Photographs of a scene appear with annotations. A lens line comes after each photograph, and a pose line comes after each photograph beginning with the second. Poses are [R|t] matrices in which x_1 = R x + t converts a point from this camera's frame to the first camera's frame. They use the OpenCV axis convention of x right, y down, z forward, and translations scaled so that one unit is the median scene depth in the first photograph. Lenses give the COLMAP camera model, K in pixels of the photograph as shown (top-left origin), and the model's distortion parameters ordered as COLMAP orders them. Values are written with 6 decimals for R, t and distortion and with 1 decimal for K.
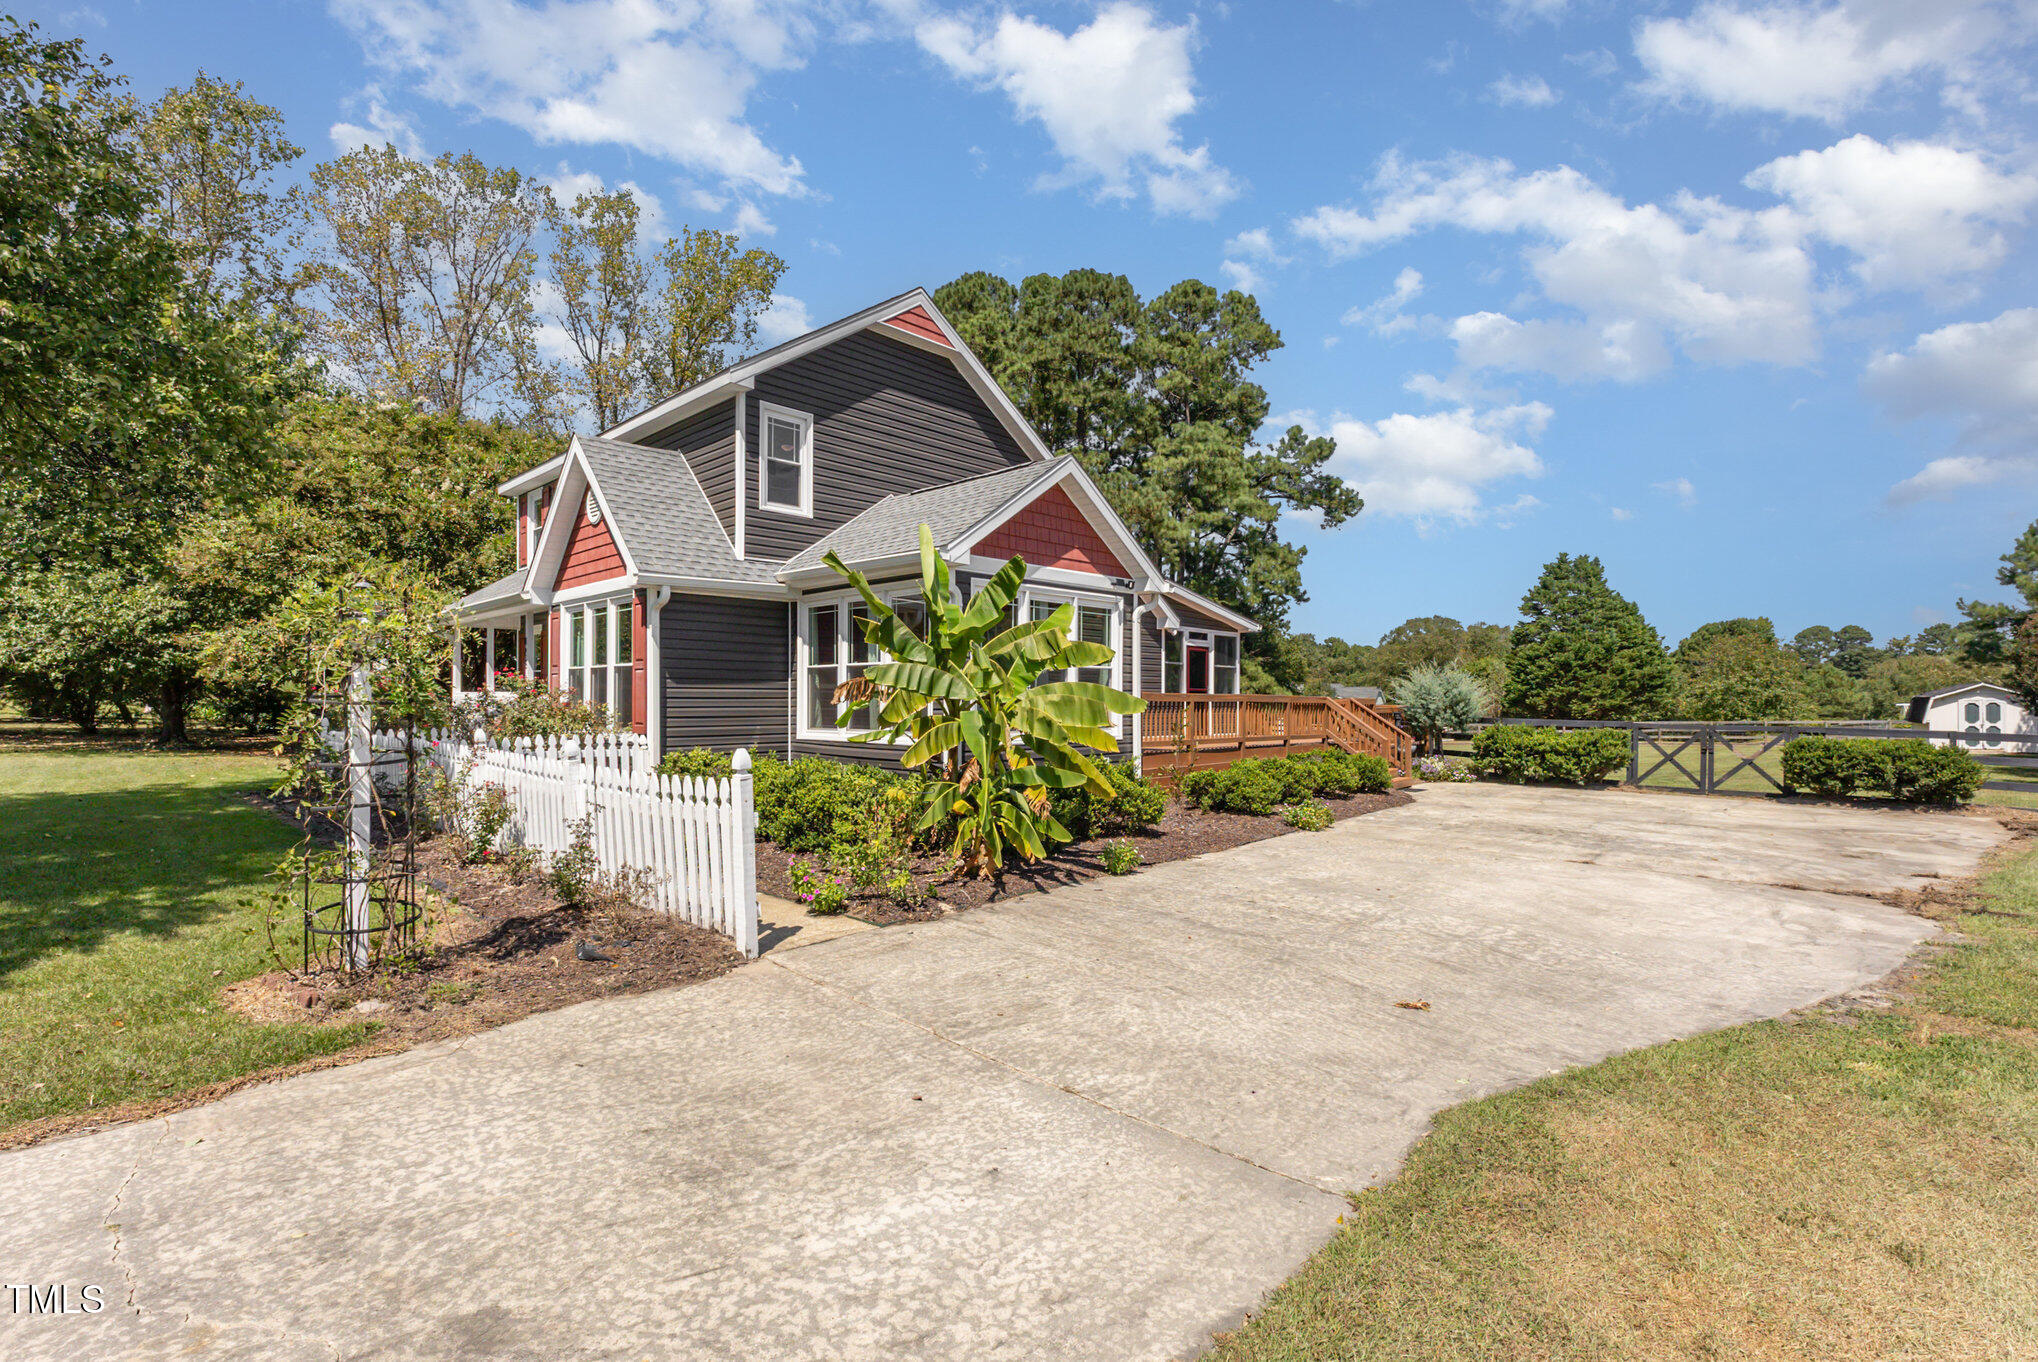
lens RADIAL K [[916.8, 0, 1019.0], [0, 916.8, 681.0], [0, 0, 1]] dist [-0.000448, -0.000031]
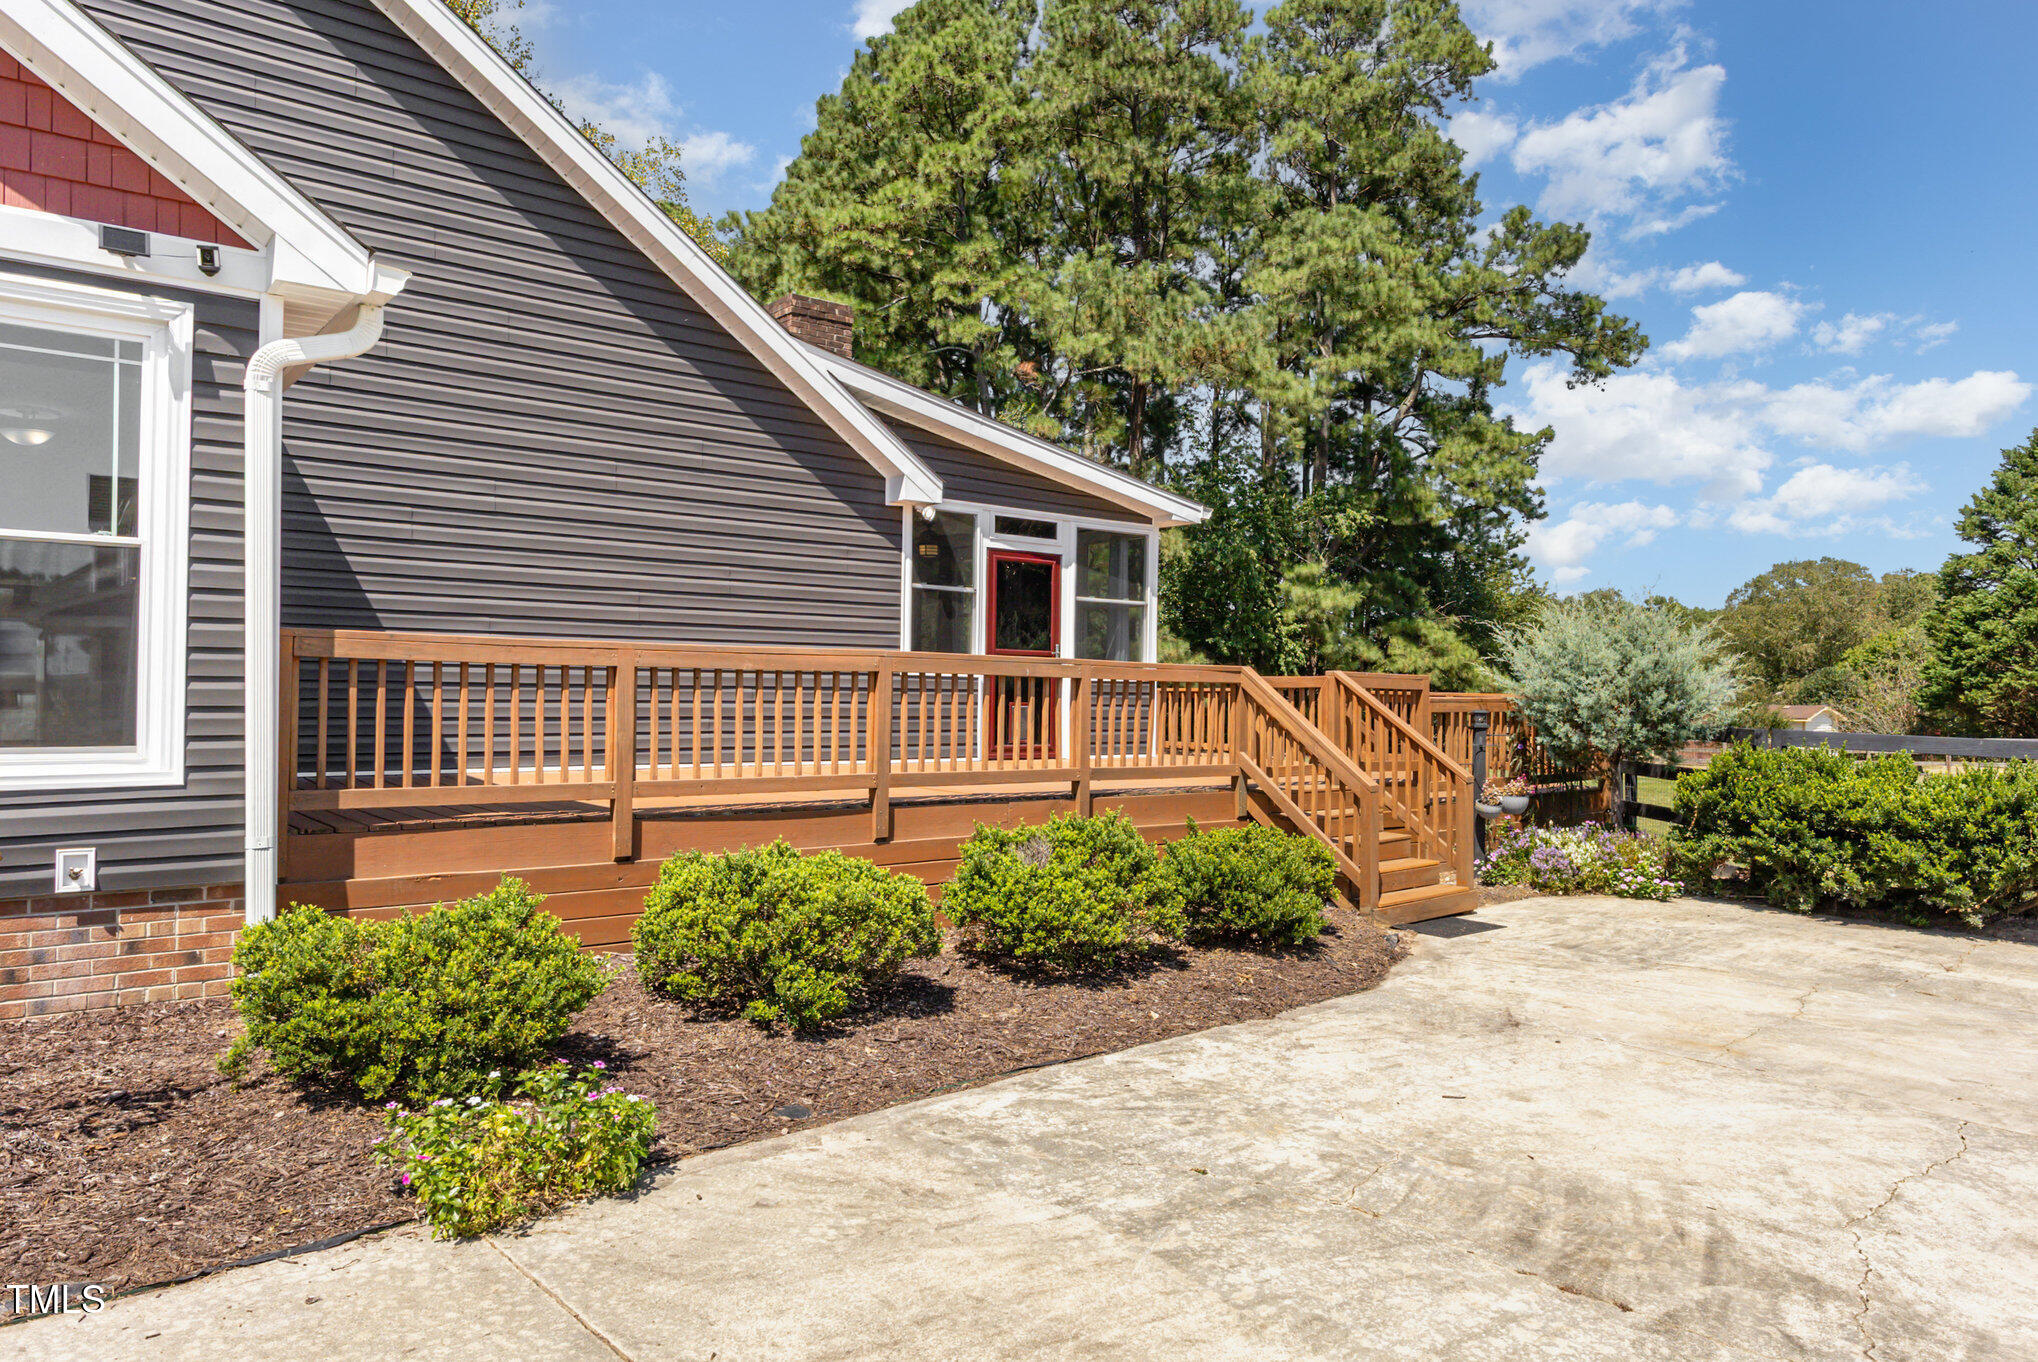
lens RADIAL K [[1305.2, 0, 1019.0], [0, 1305.2, 656.6], [0, 0, 1]] dist [0.004754, 0.000225]
pose [[0.990191, 0.007441, -0.139523, 0.171542], [-0.008100, 0.999959, -0.004154, 0.008593], [0.139486, 0.005244, 0.990210, 0.243255]]
